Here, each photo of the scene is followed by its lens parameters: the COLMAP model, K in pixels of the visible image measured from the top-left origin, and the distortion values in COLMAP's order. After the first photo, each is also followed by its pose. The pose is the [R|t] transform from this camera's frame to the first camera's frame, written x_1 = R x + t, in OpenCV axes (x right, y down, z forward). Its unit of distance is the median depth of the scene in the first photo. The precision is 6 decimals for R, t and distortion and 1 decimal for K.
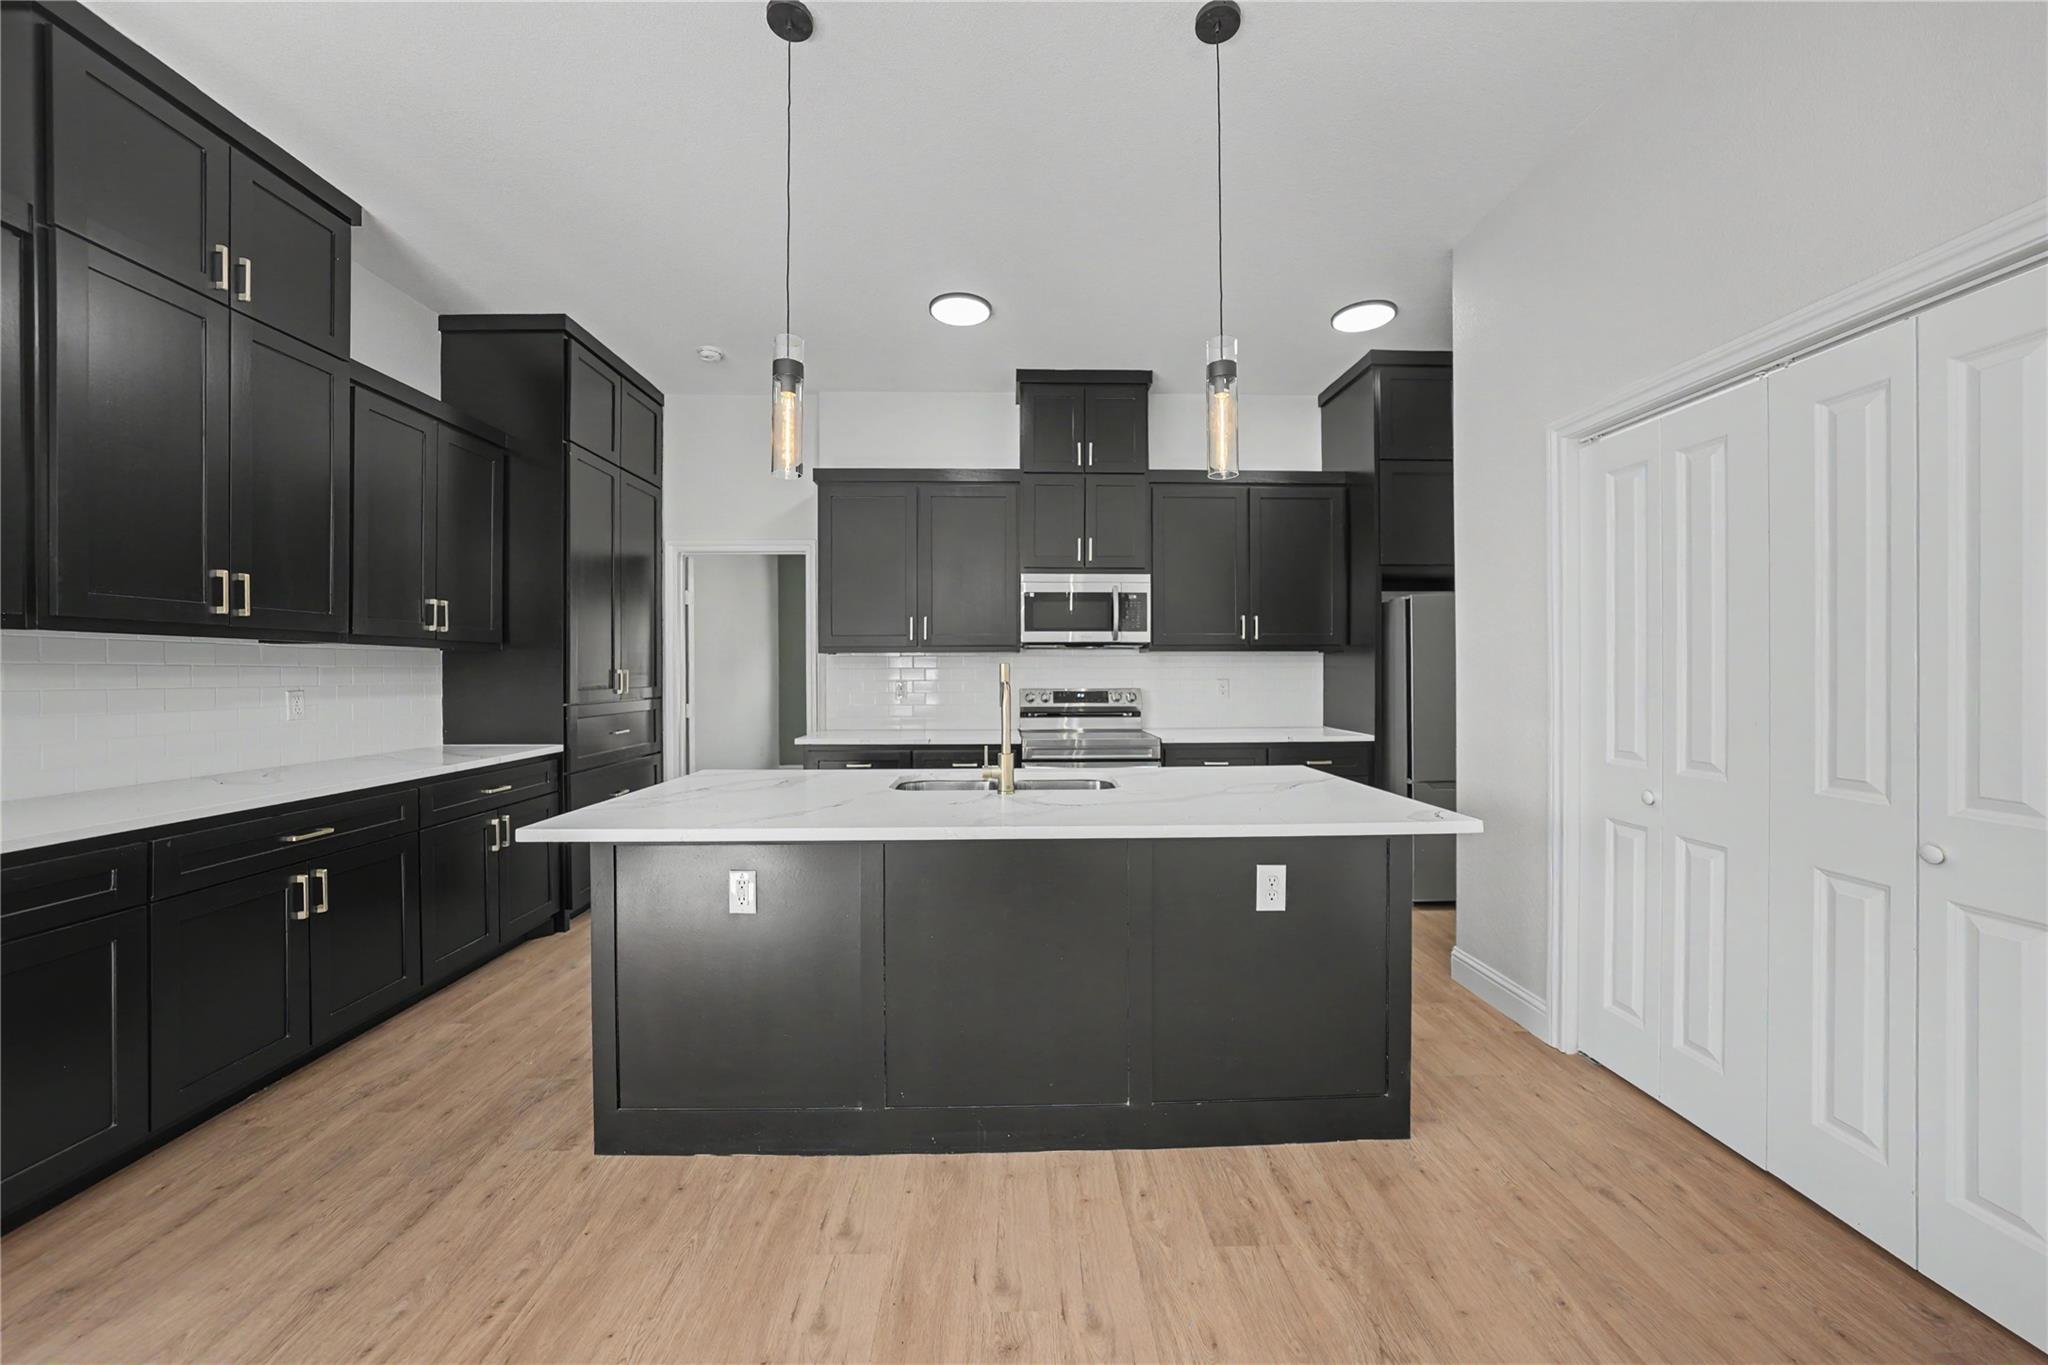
lens RADIAL K [[727.9, 0, 1028.2], [0, 727.9, 672.5], [0, 0, 1]] dist [-0.028854, 0.008903]
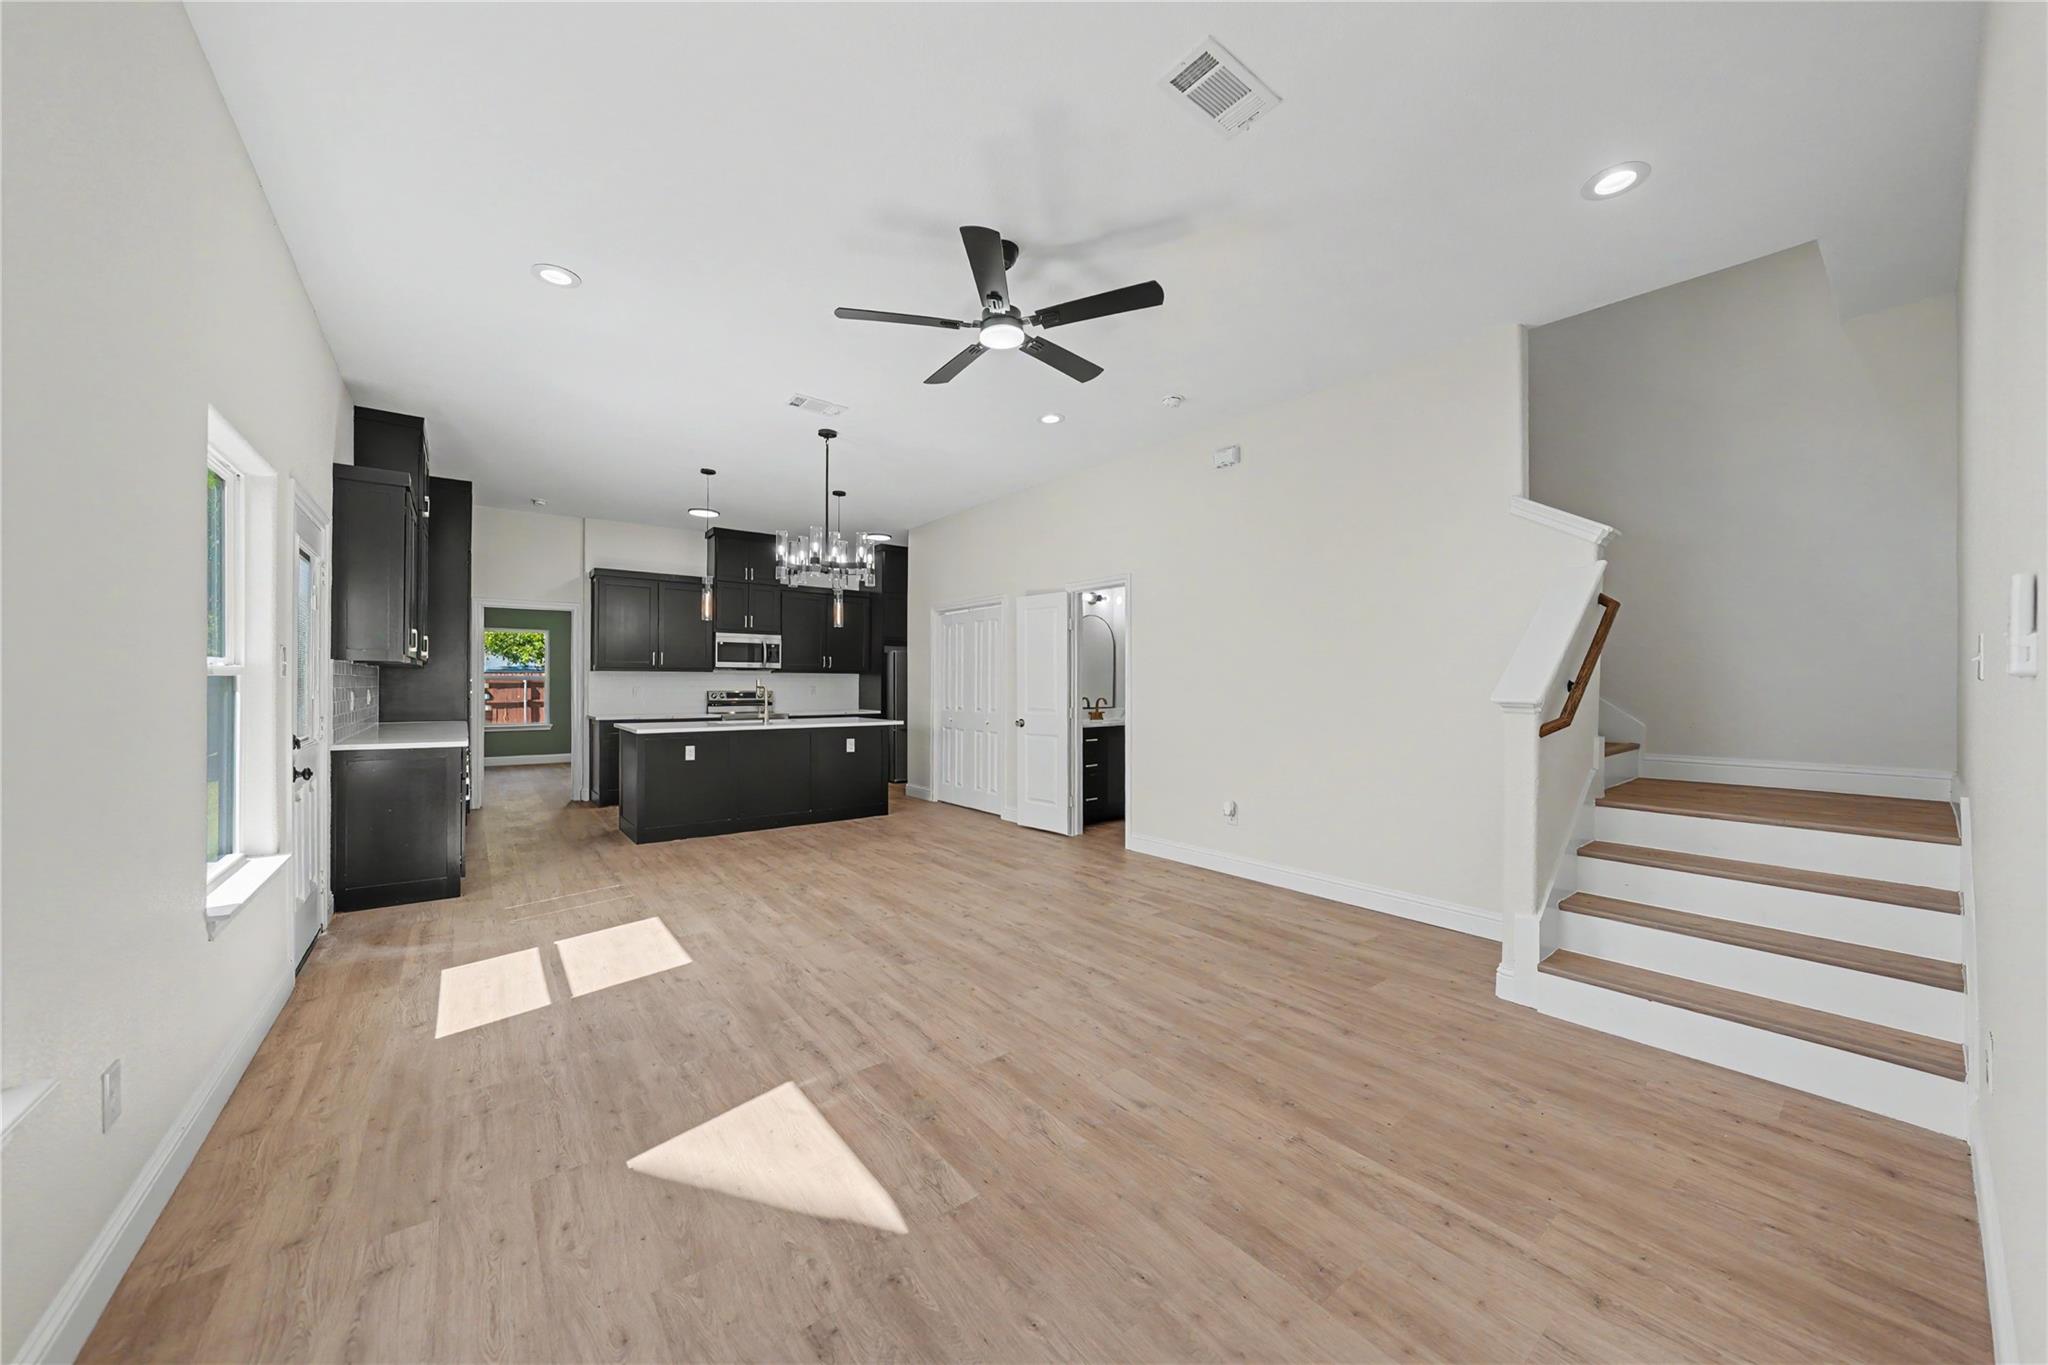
lens RADIAL K [[727.9, 0, 1028.2], [0, 727.9, 672.5], [0, 0, 1]] dist [-0.028854, 0.008903]
pose [[0.805021, 0.012518, 0.593114, -0.488774], [-0.003882, 0.999867, -0.015834, 0.000740], [-0.593233, 0.010445, 0.804963, -1.076533]]
